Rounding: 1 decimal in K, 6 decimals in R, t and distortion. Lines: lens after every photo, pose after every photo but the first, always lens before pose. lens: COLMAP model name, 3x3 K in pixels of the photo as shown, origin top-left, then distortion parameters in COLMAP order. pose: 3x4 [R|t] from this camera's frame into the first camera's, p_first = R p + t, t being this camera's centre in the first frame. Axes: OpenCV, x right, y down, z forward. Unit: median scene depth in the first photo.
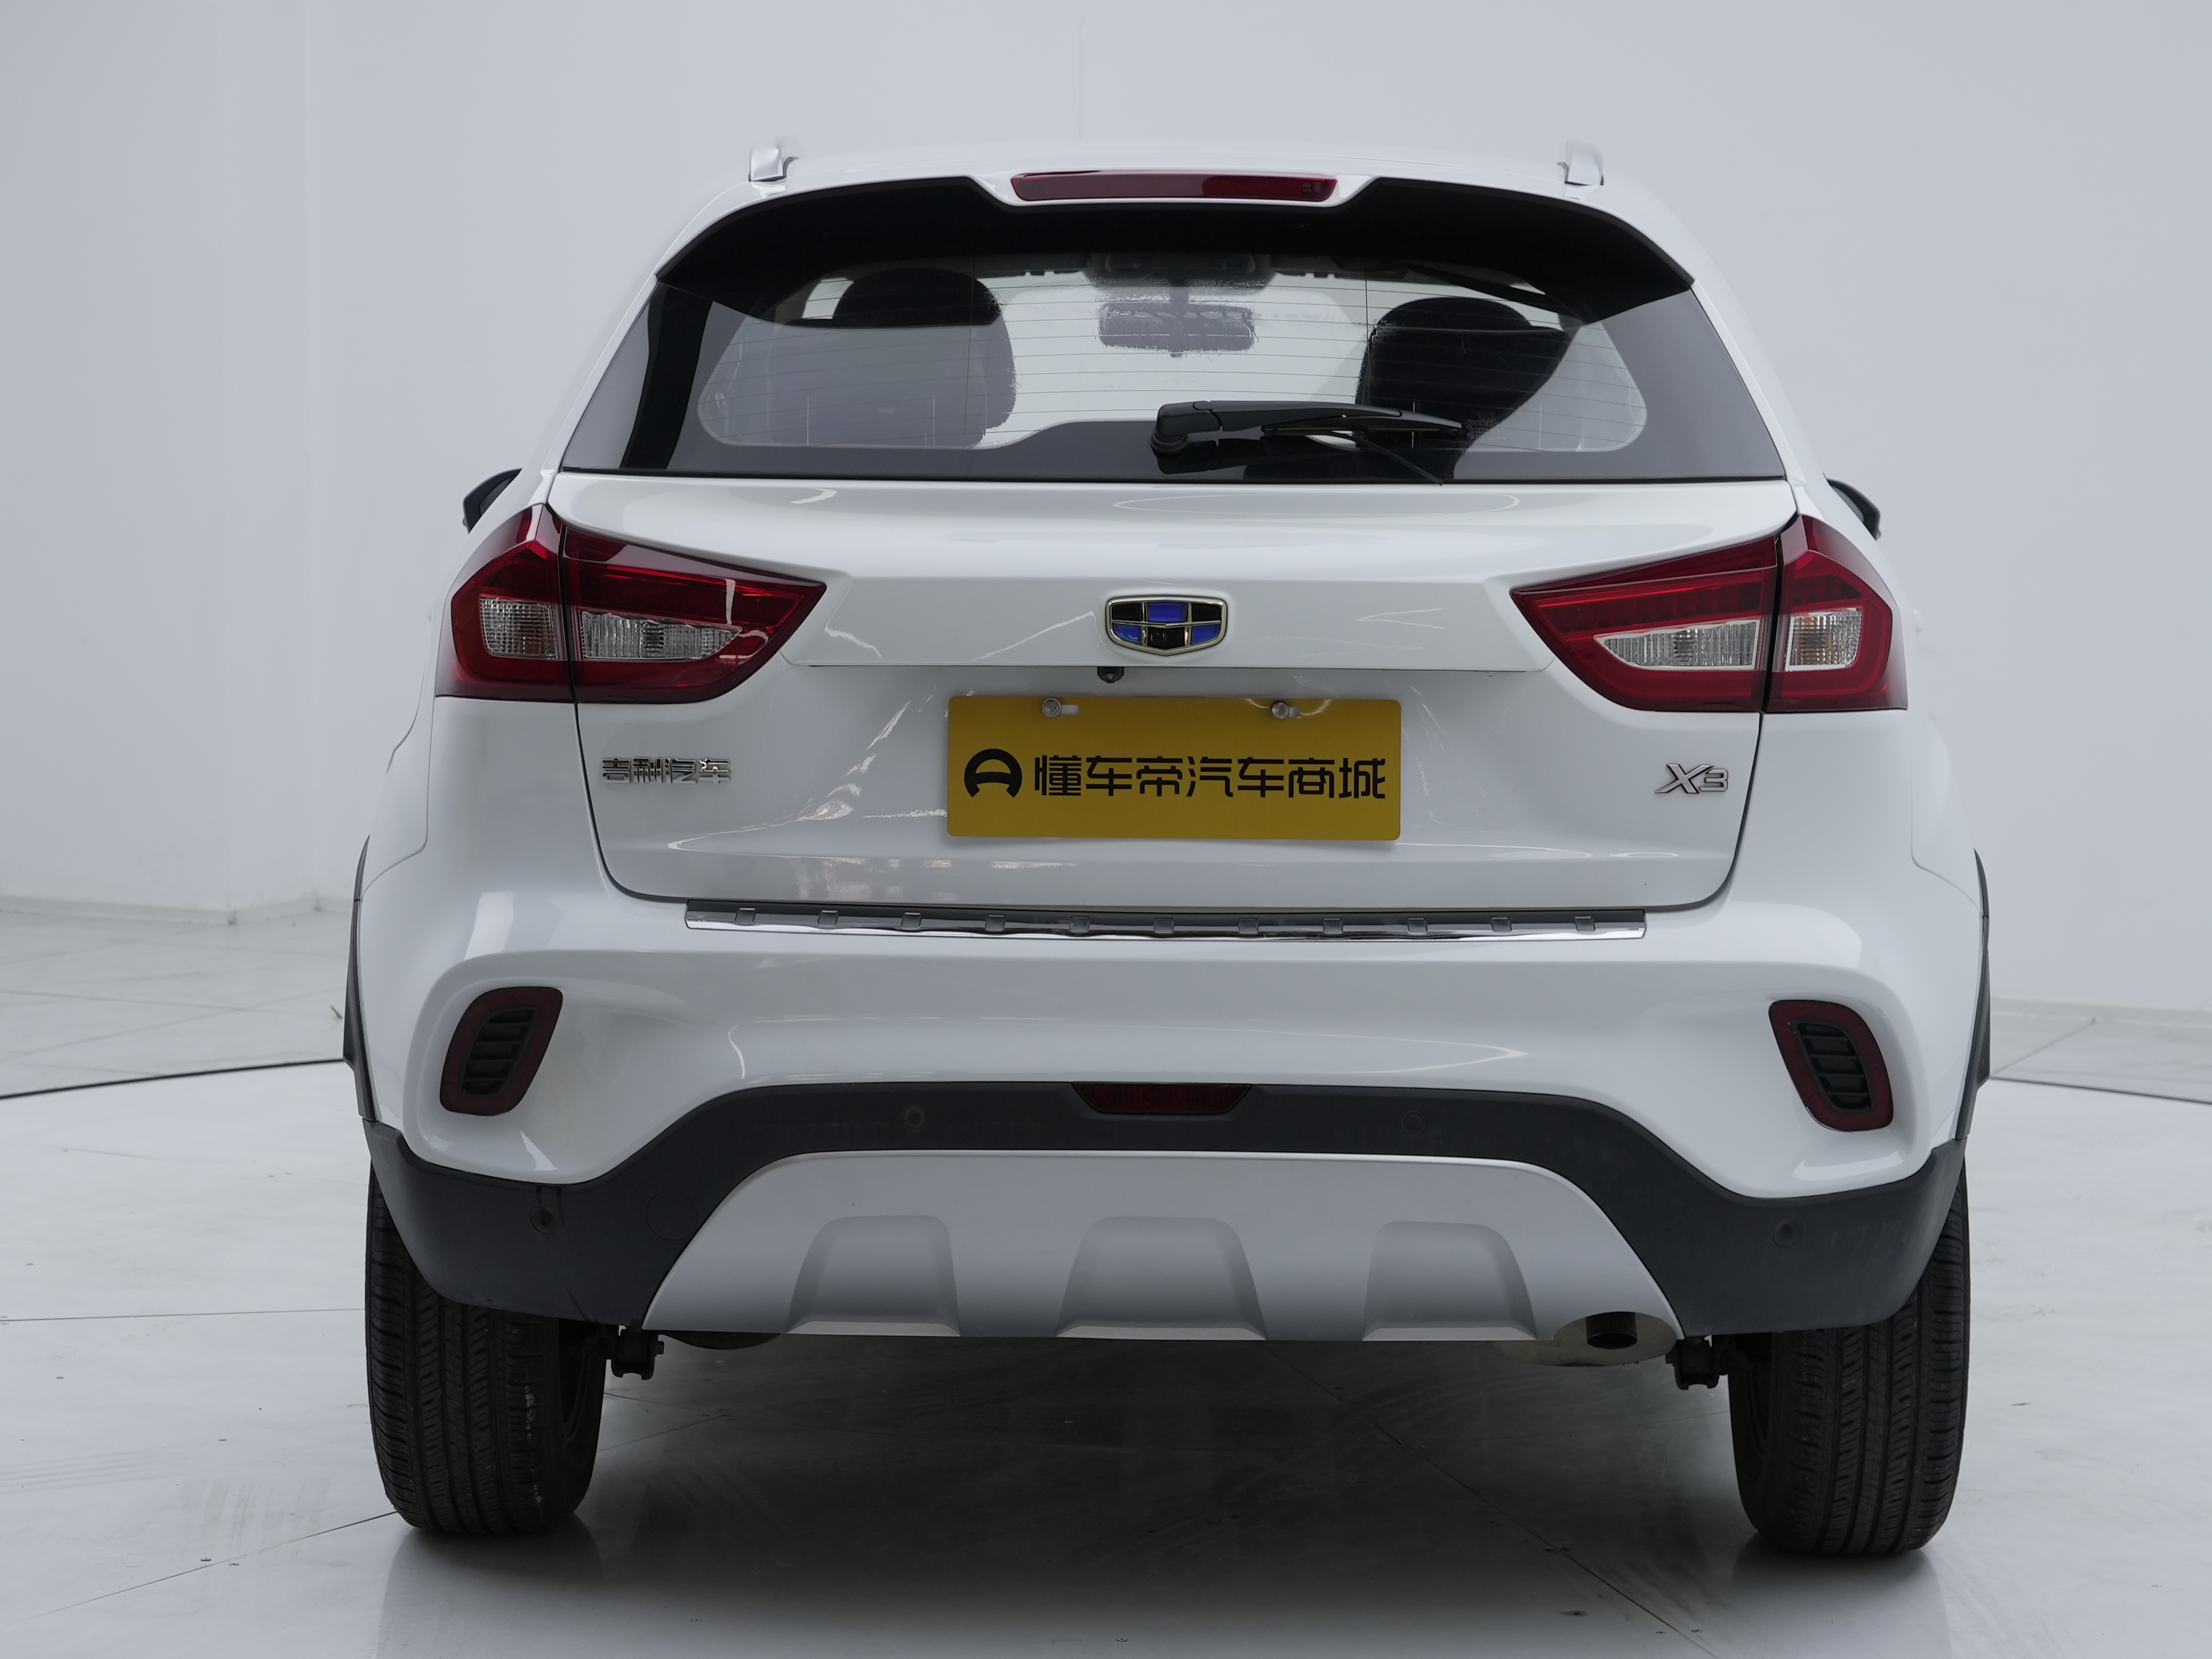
lens RADIAL K [[5253.4, 0, 1106.0], [0, 5253.4, 829.5], [0, 0, 1]] dist [0.012370, 0.269347]
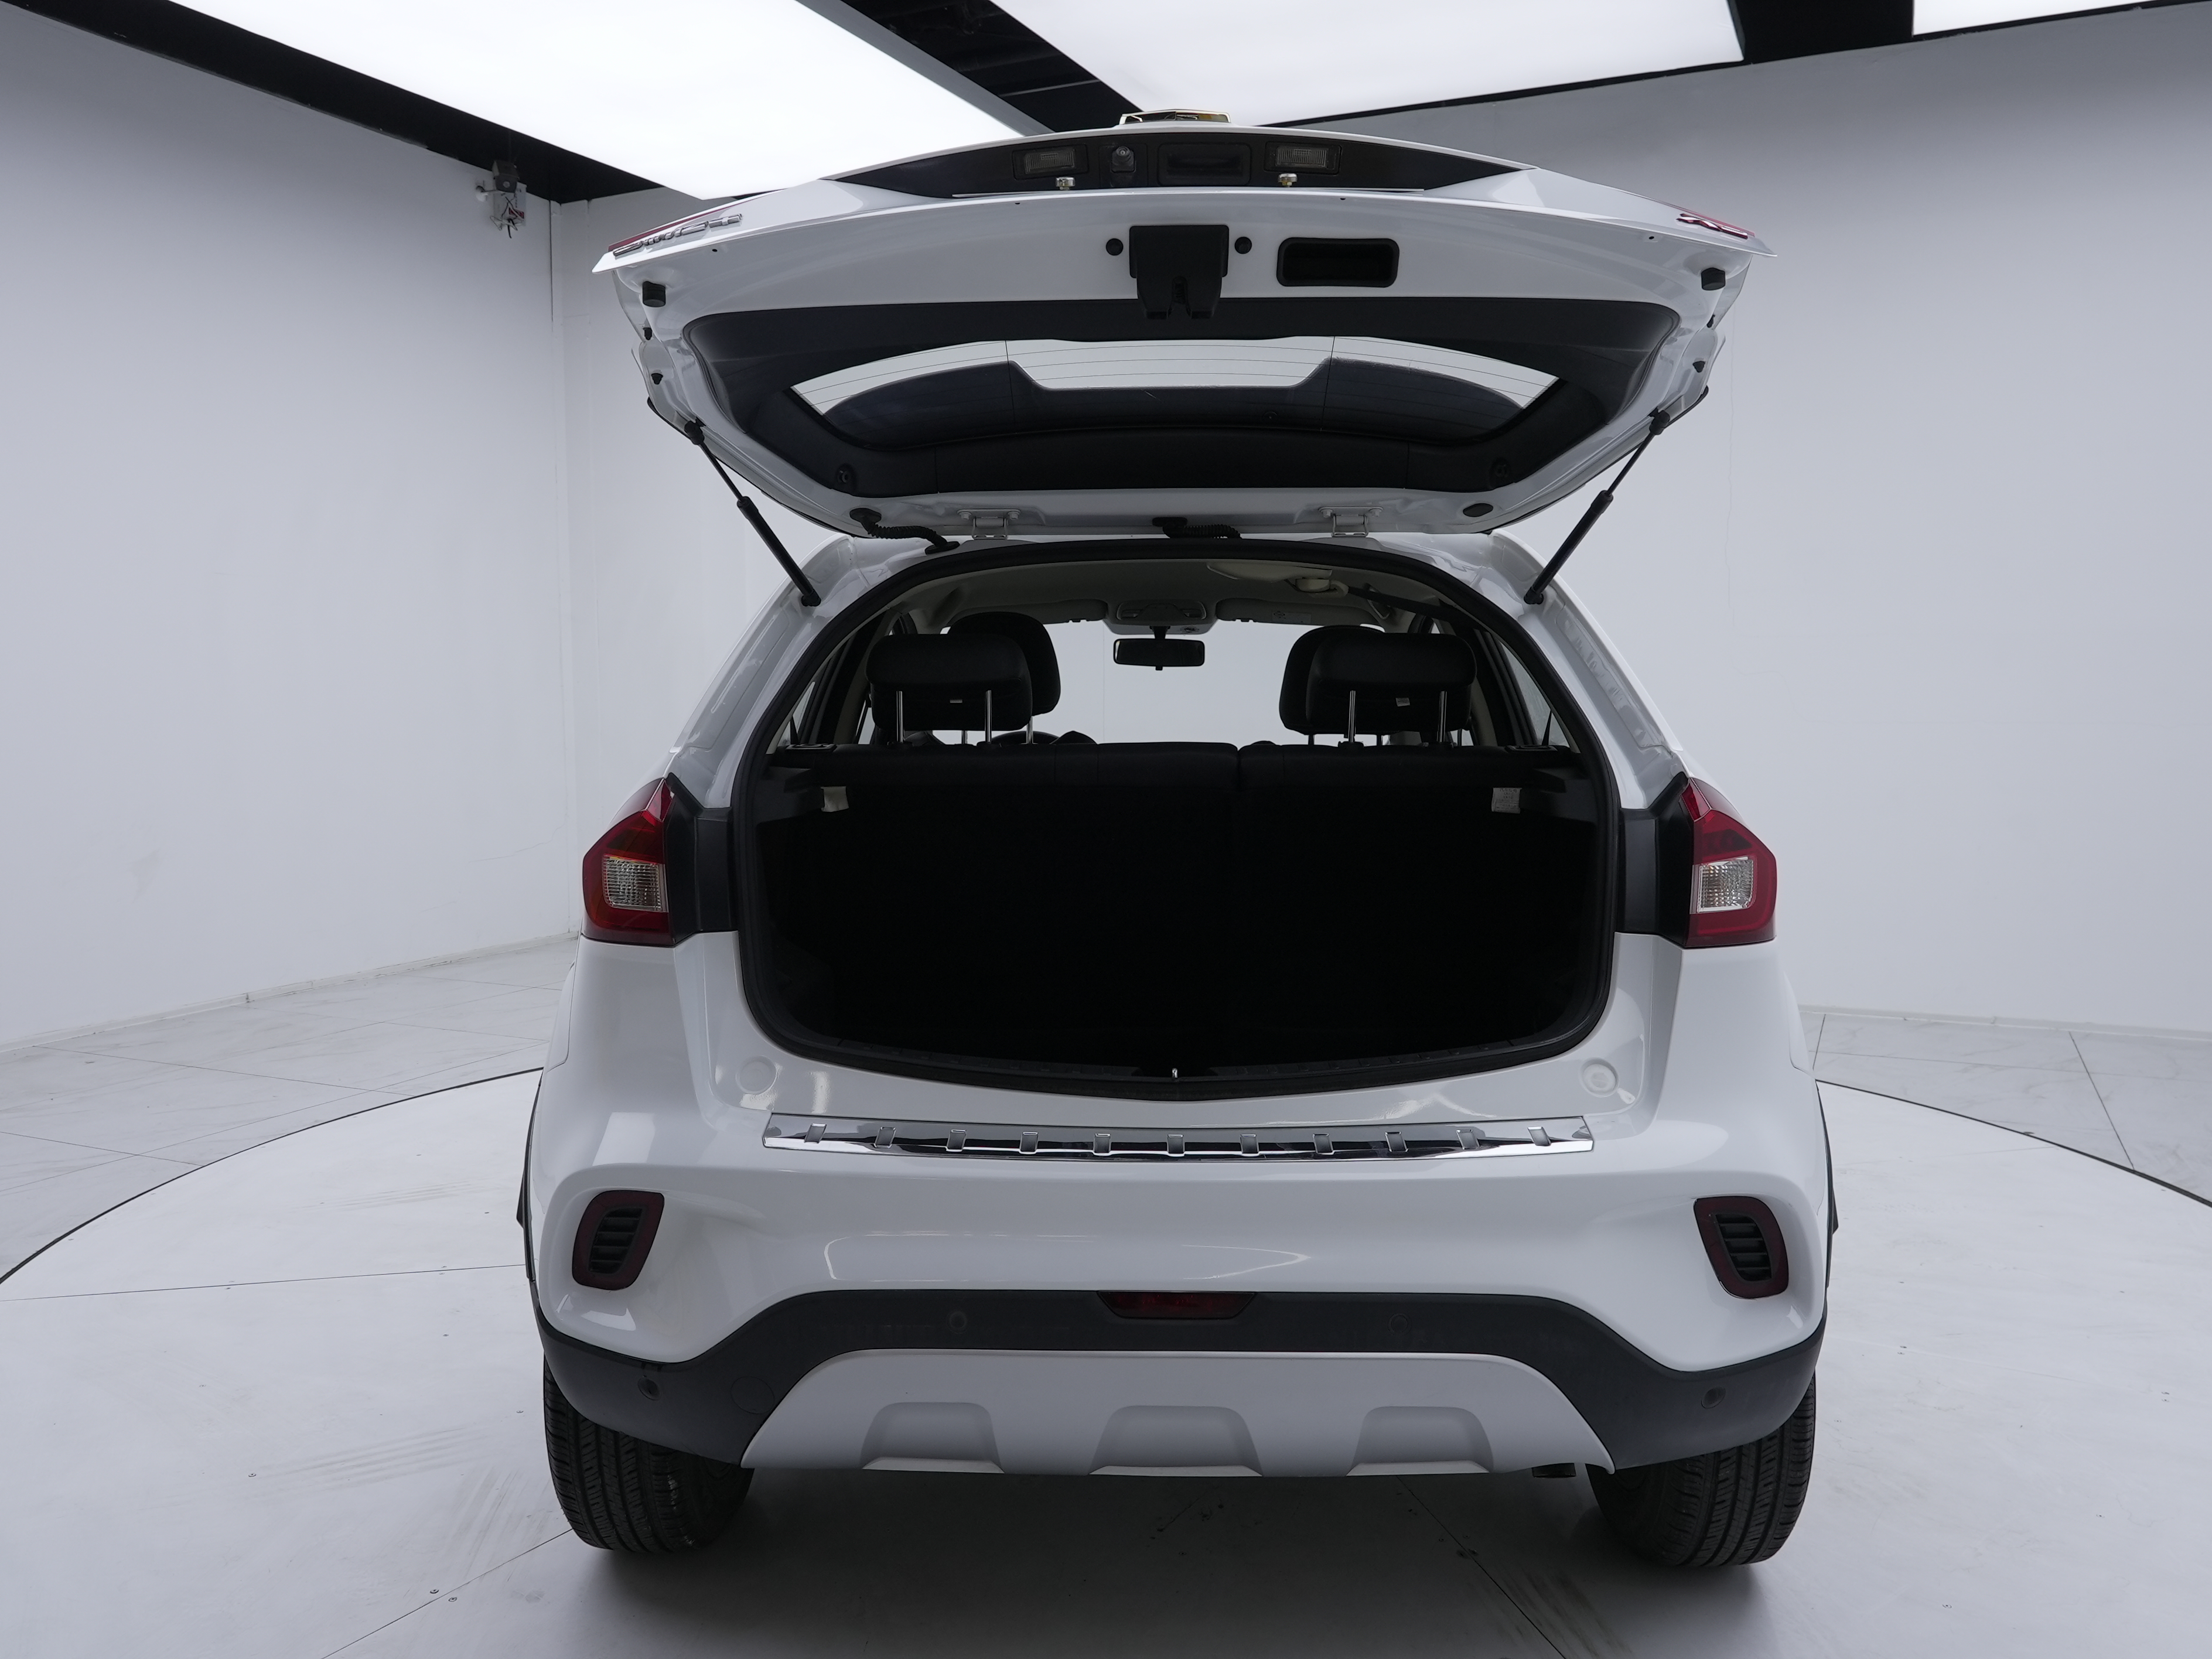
lens RADIAL K [[1752.8, 0, 1106.0], [0, 1752.8, 829.5], [0, 0, 1]] dist [0.002164, 0.000050]
pose [[0.999937, -0.009668, -0.005762, -0.001233], [0.009610, 0.999904, -0.010000, -0.045710], [0.005858, 0.009944, 0.999933, 0.599022]]
